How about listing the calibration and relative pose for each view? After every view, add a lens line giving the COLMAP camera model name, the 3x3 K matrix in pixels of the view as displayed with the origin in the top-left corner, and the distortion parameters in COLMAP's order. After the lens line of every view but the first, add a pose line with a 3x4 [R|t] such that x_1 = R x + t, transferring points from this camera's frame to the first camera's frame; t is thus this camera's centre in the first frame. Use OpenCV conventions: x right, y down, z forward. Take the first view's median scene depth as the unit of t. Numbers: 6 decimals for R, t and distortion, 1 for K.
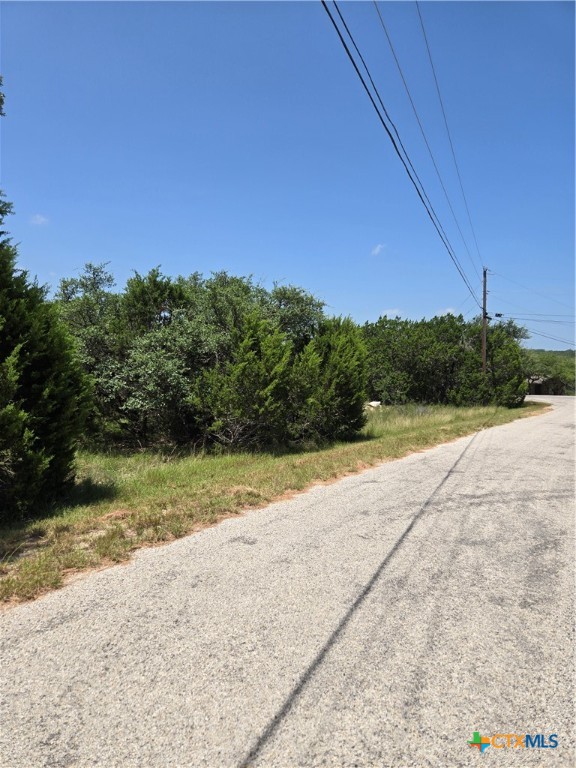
lens RADIAL K [[504.9, 0, 278.9], [0, 504.9, 380.6], [0, 0, 1]] dist [0.054238, -0.047466]
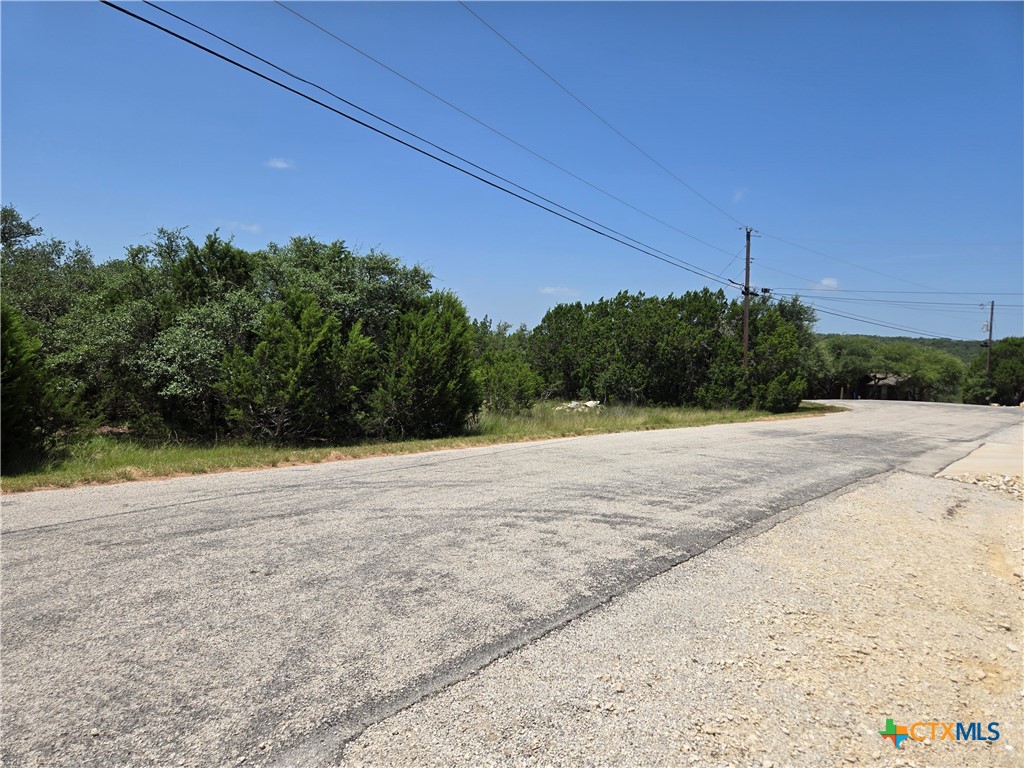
lens RADIAL K [[673.2, 0, 508.1], [0, 673.2, 371.3], [0, 0, 1]] dist [0.054238, -0.047466]
pose [[0.994209, 0.015772, -0.106296, 0.162161], [-0.016623, 0.999836, -0.007121, 0.005384], [0.106166, 0.008846, 0.994309, -0.042125]]
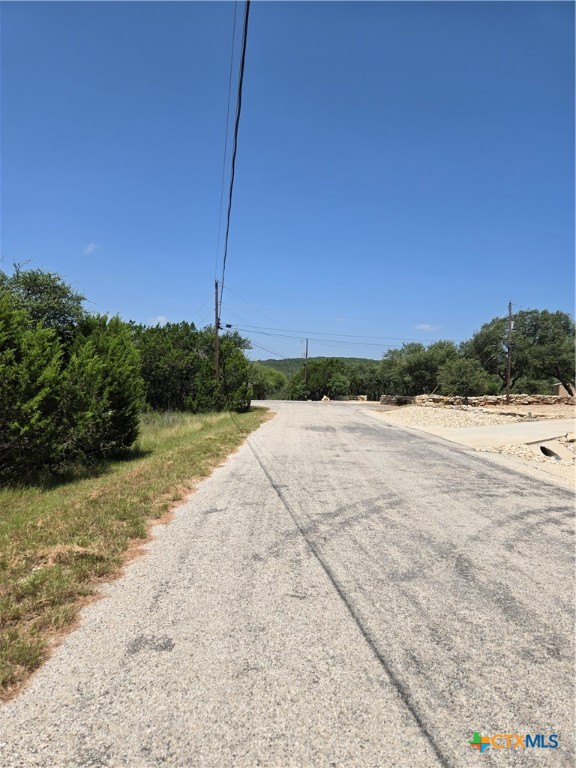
lens RADIAL K [[504.9, 0, 278.9], [0, 504.9, 380.6], [0, 0, 1]] dist [0.054238, -0.047466]
pose [[0.846991, 0.003136, 0.531597, -0.041025], [0.003926, 0.999918, -0.012155, -0.001061], [-0.531592, 0.012382, 0.846910, 0.055186]]
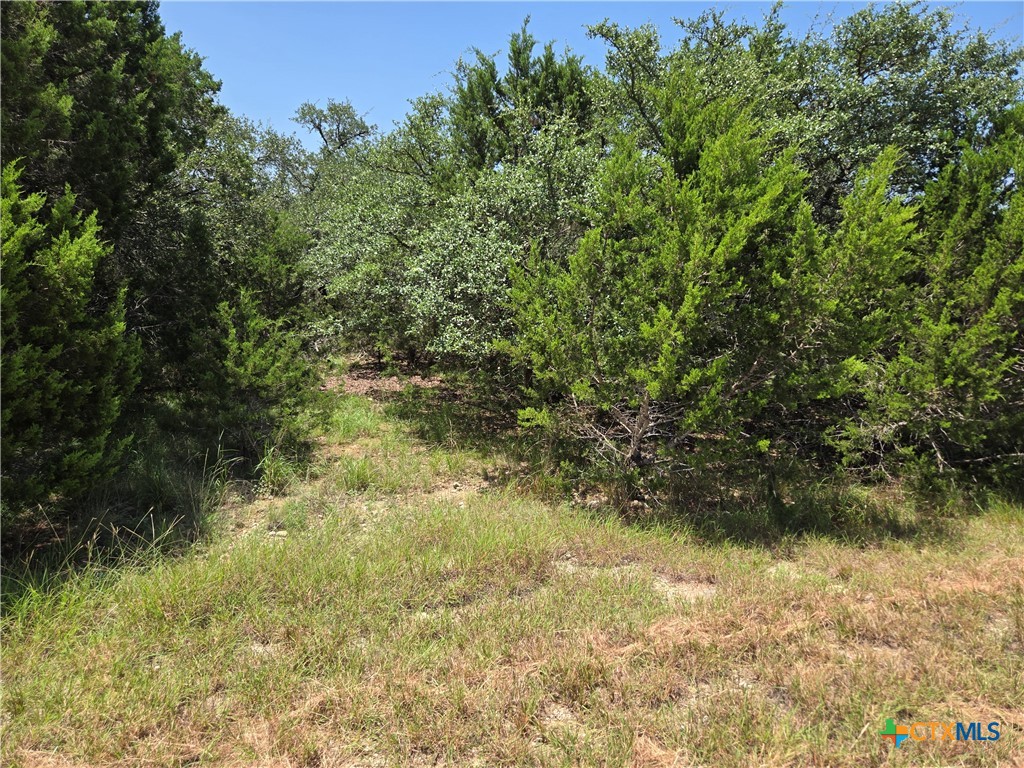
lens RADIAL K [[673.2, 0, 508.1], [0, 673.2, 371.3], [0, 0, 1]] dist [0.054238, -0.047466]
pose [[0.801140, 0.077664, -0.593416, 0.049443], [-0.008998, 0.992995, 0.117812, 0.000085], [0.598409, -0.089044, 0.796227, 0.210447]]
